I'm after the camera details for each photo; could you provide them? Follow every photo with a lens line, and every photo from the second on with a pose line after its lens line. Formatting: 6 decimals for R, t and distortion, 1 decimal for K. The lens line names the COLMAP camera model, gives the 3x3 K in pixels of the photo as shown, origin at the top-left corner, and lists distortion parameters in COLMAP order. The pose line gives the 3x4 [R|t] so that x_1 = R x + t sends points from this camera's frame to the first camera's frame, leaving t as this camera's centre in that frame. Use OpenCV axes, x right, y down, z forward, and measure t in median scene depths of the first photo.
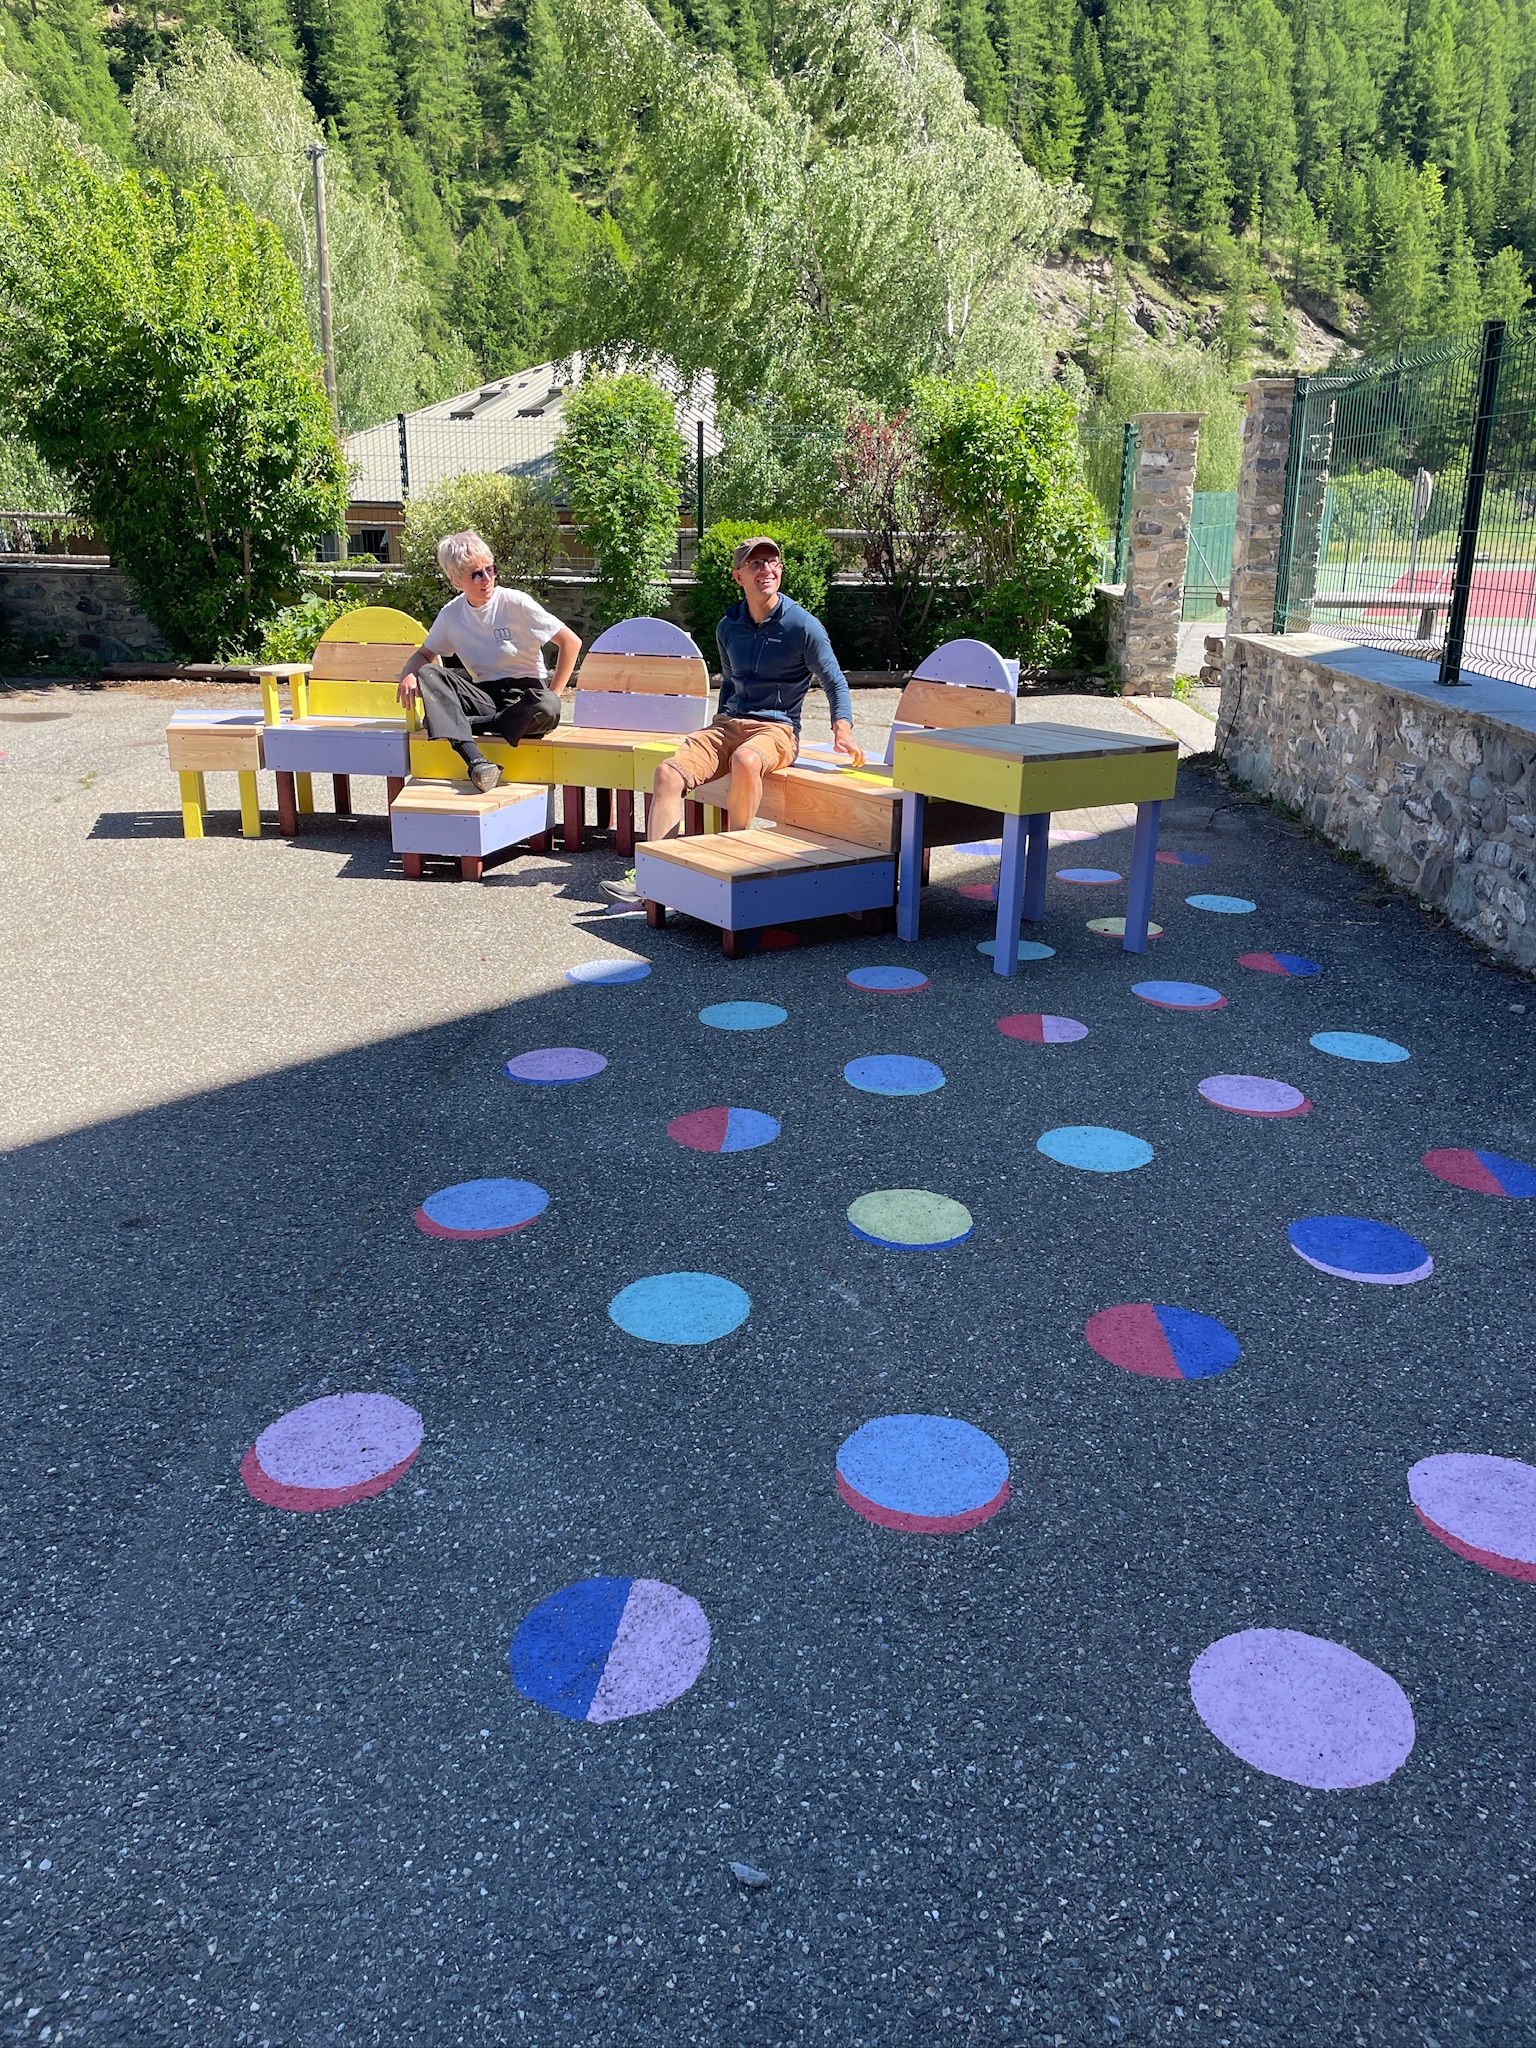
lens RADIAL K [[1544.8, 0, 774.7], [0, 1544.8, 990.9], [0, 0, 1]] dist [0.102450, -0.125872]
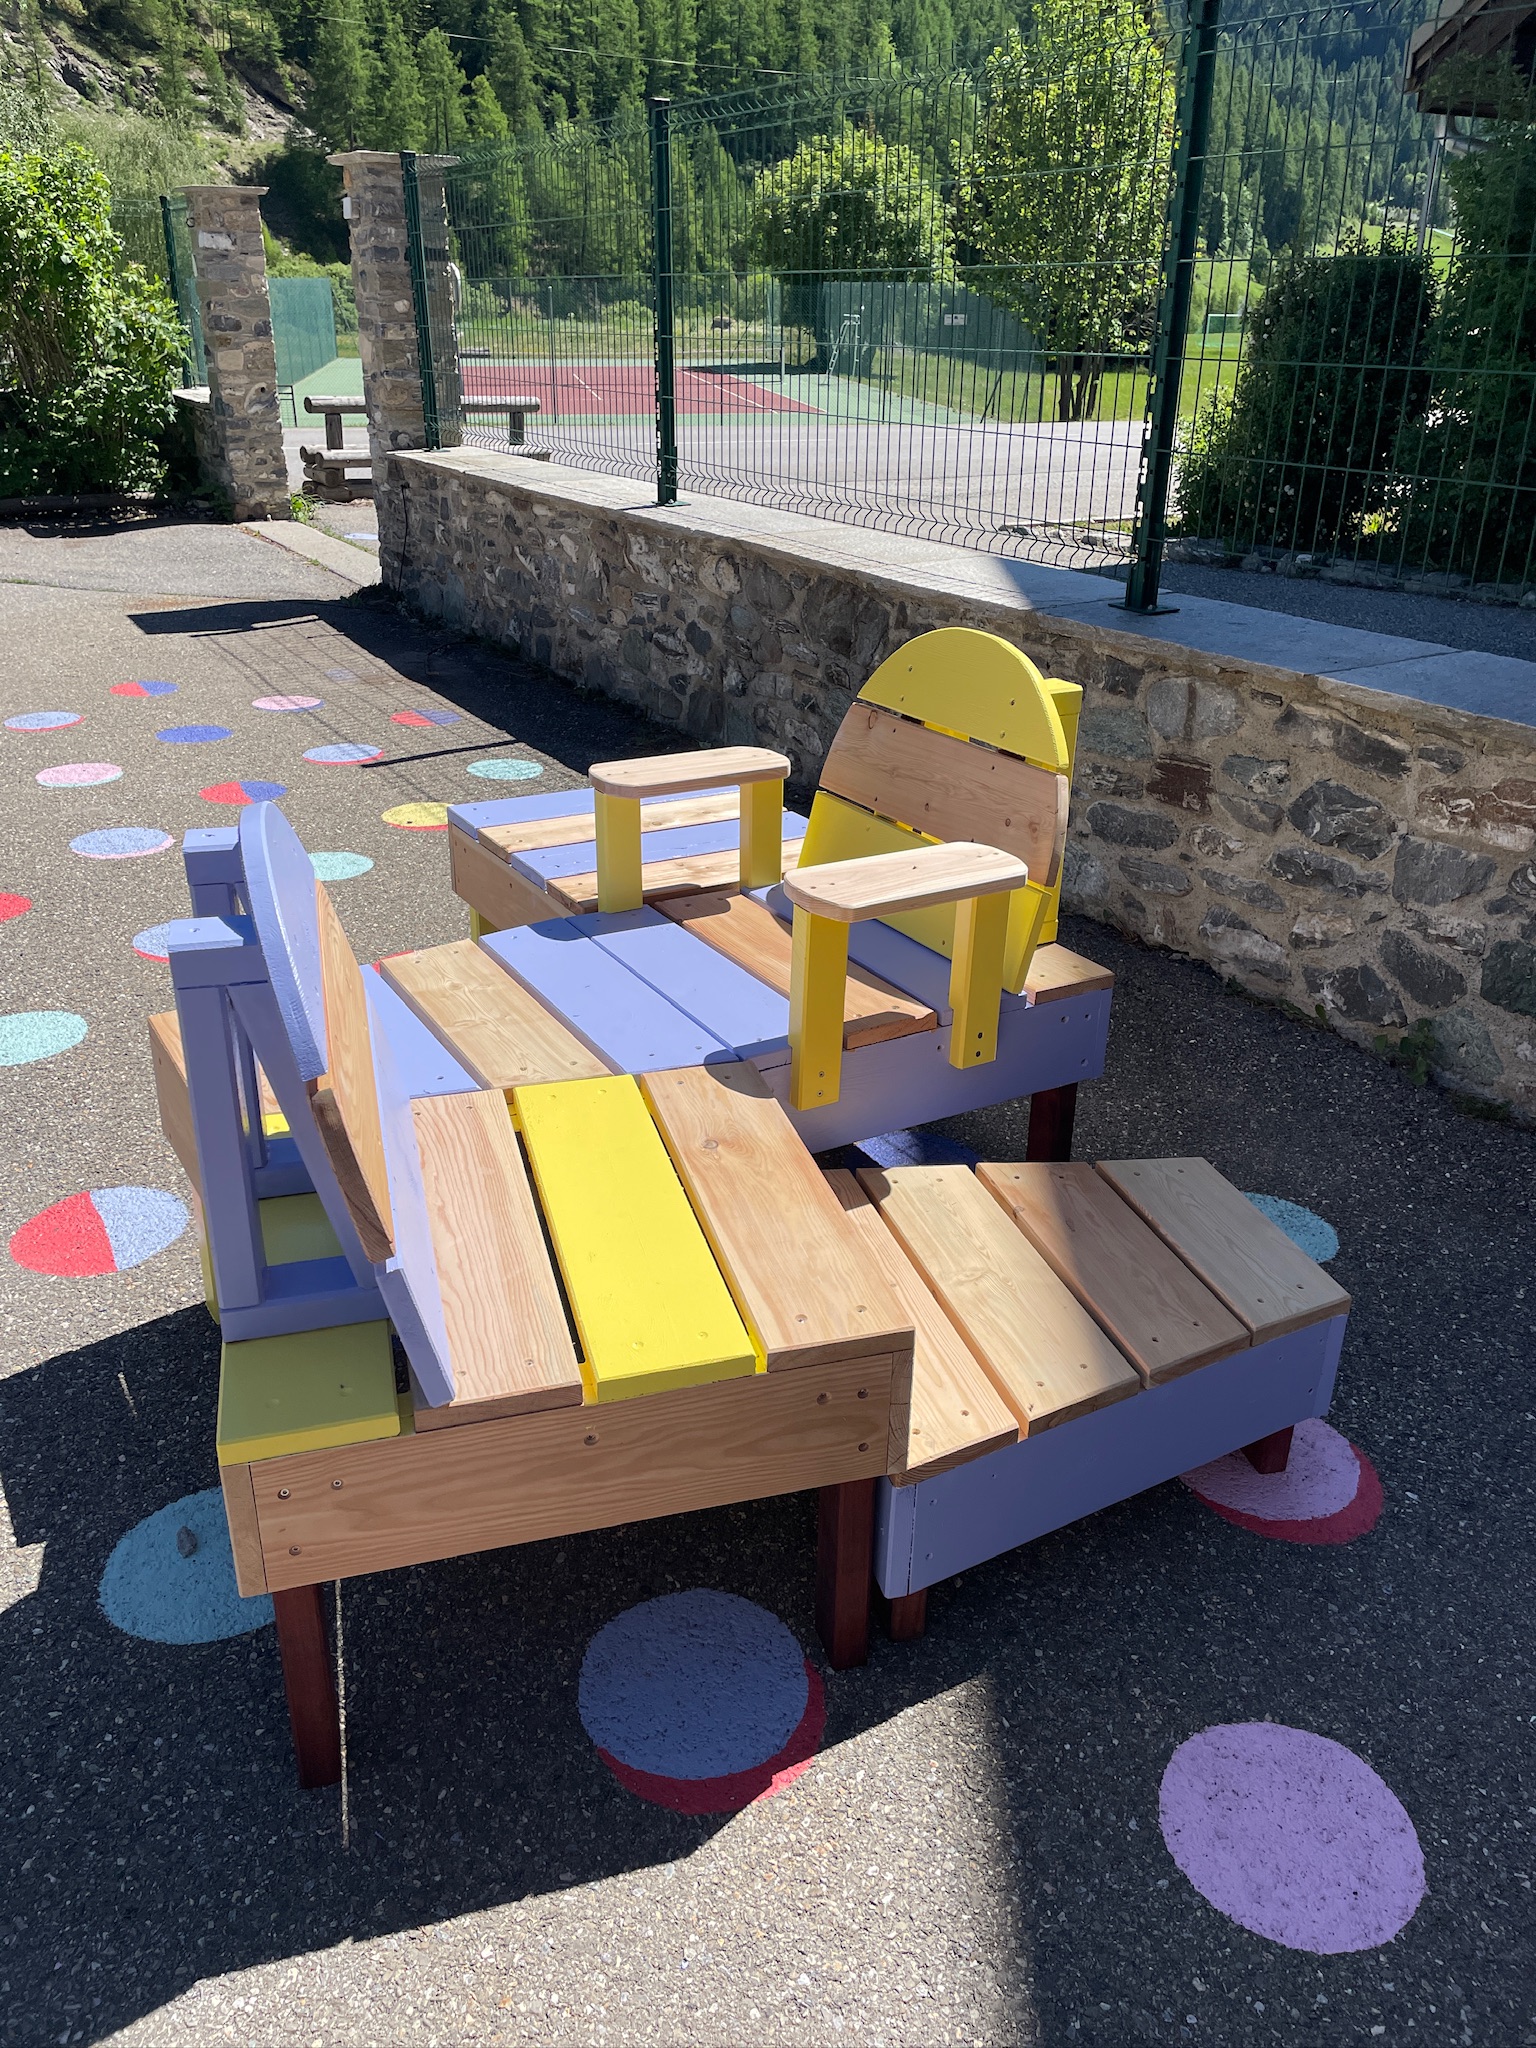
lens RADIAL K [[1545.1, 0, 759.5], [0, 1545.1, 995.7], [0, 0, 1]] dist [0.092600, -0.116316]
pose [[0.835736, -0.218550, 0.503768, -0.052276], [0.156662, 0.974156, 0.162721, -0.036811], [-0.526311, -0.057070, 0.848375, 0.108497]]
